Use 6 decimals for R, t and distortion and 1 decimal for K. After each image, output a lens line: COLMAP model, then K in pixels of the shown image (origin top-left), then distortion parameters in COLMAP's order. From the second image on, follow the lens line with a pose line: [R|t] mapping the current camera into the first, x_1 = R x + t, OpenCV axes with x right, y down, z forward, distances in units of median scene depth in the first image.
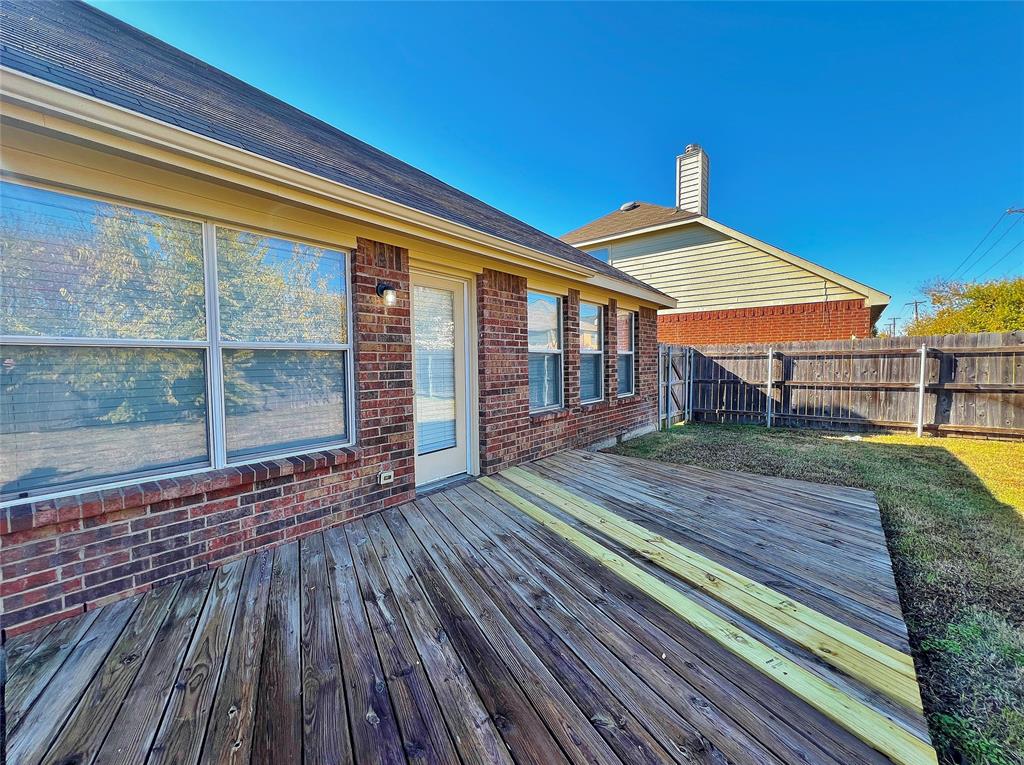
lens RADIAL K [[411.3, 0, 513.2], [0, 411.3, 380.6], [0, 0, 1]] dist [-0.001658, 0.000485]
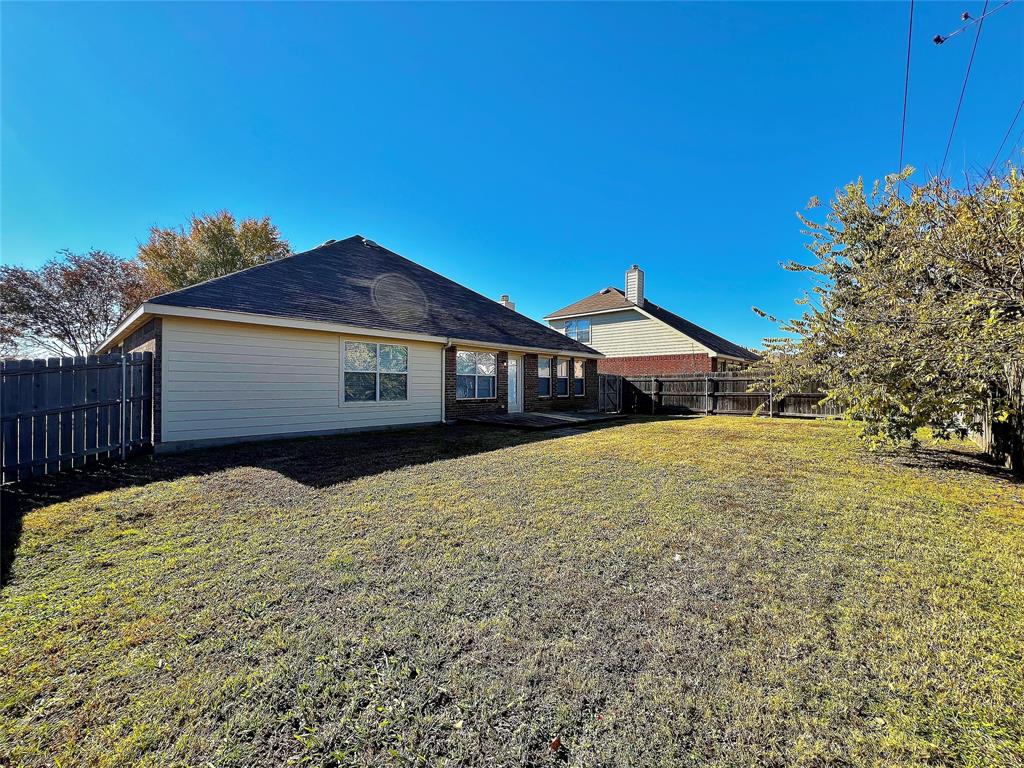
lens RADIAL K [[411.3, 0, 513.2], [0, 411.3, 382.1], [0, 0, 1]] dist [-0.001658, 0.000485]
pose [[0.998457, 0.016568, -0.052998, 0.006093], [-0.019218, 0.998570, -0.049879, 0.083243], [0.052096, 0.050821, 0.997348, -1.414668]]
